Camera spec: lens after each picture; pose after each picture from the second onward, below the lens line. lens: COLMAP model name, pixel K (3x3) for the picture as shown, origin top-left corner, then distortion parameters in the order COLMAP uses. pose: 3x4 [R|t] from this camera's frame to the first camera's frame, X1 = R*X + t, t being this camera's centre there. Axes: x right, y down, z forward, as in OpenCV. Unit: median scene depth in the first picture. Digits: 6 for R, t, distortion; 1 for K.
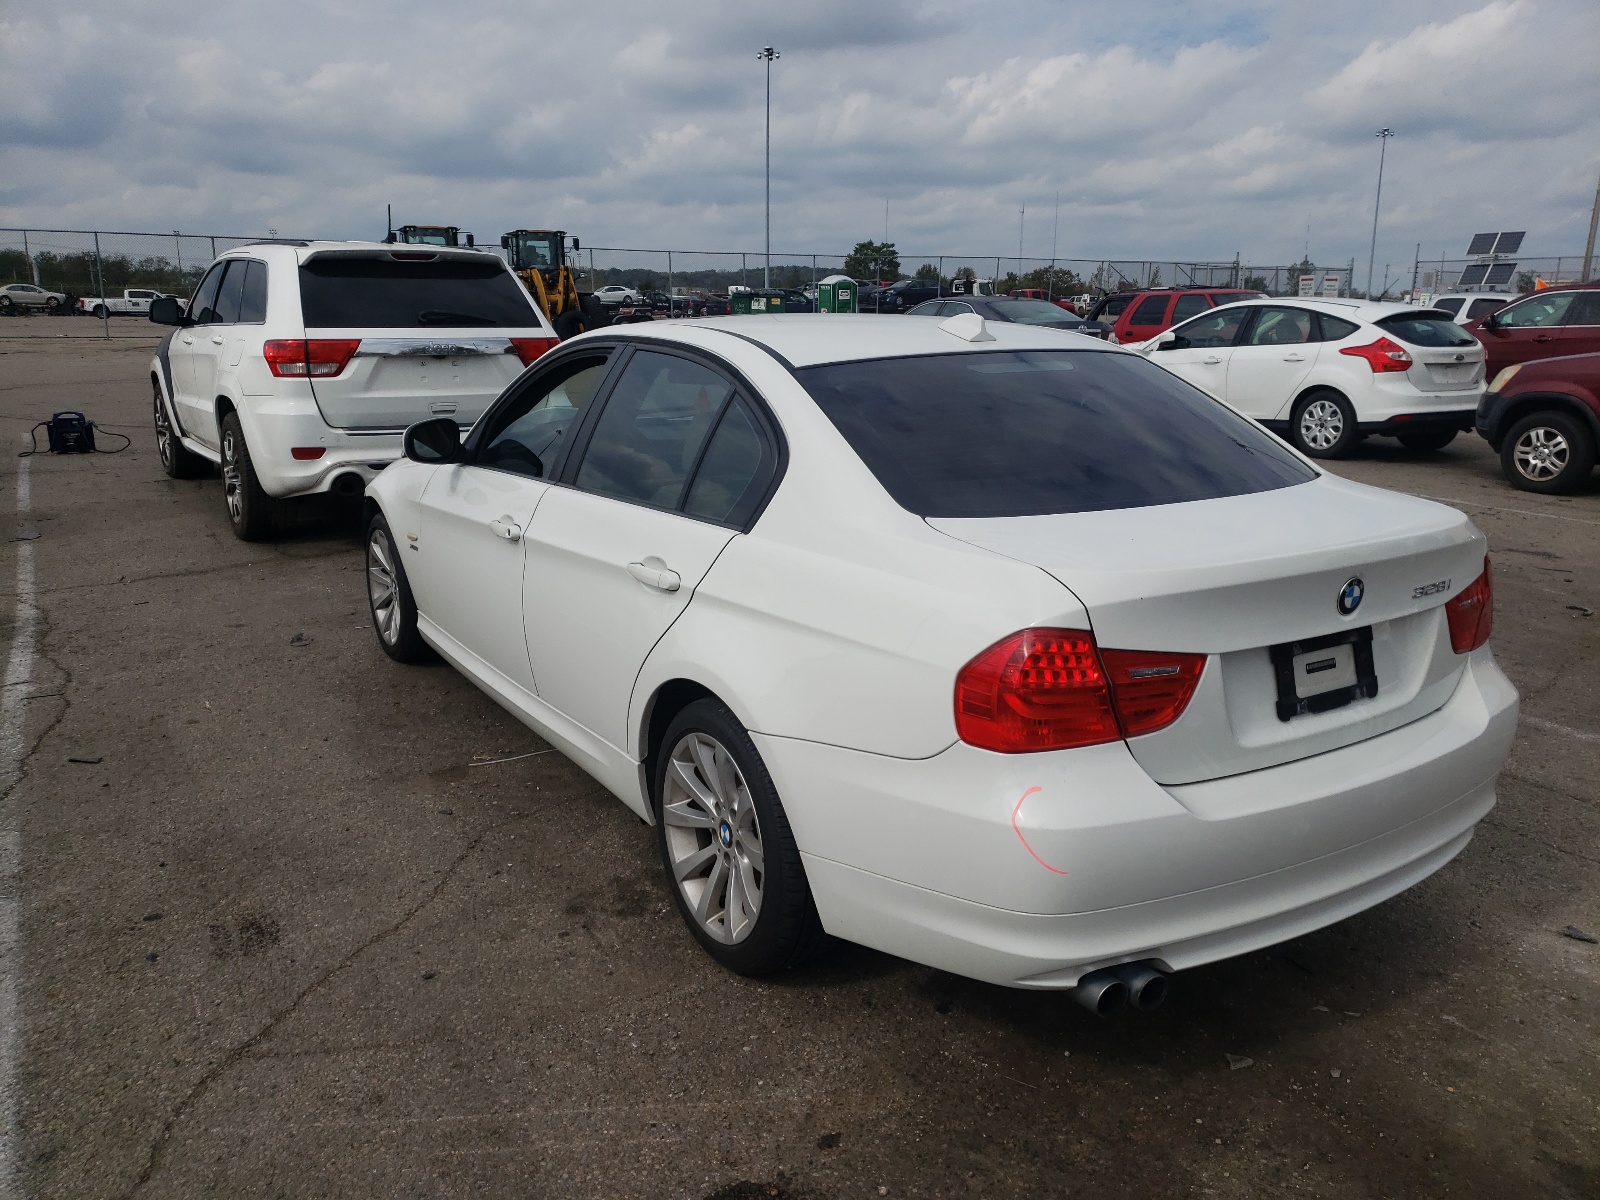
lens RADIAL K [[1248.8, 0, 800.0], [0, 1248.8, 600.0], [0, 0, 1]] dist [-0.004533, -0.003518]
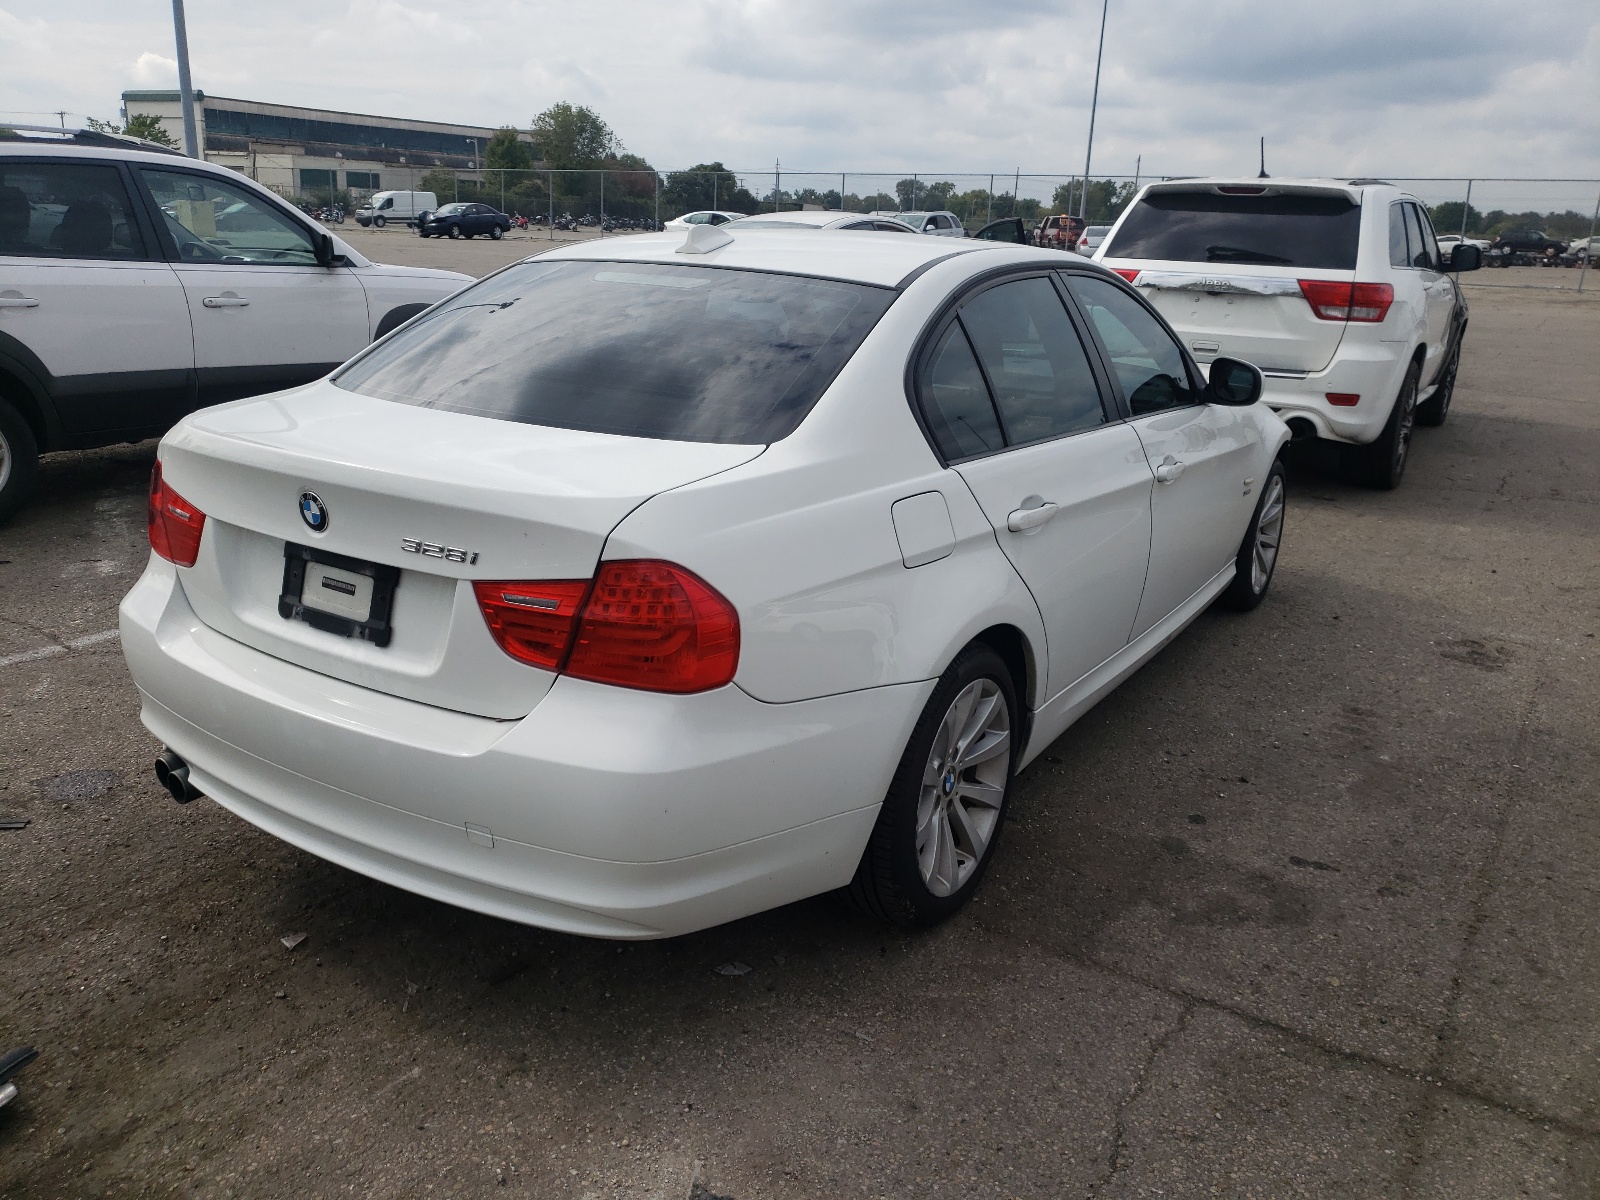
lens RADIAL K [[1211.5, 0, 788.3], [0, 1211.5, 603.8], [0, 0, 1]] dist [-0.002473, 0.015654]
pose [[0.385197, 0.265093, -0.883940, 1.241298], [-0.226877, 0.955658, 0.187734, -0.166581], [0.894511, 0.128230, 0.428260, 0.837232]]
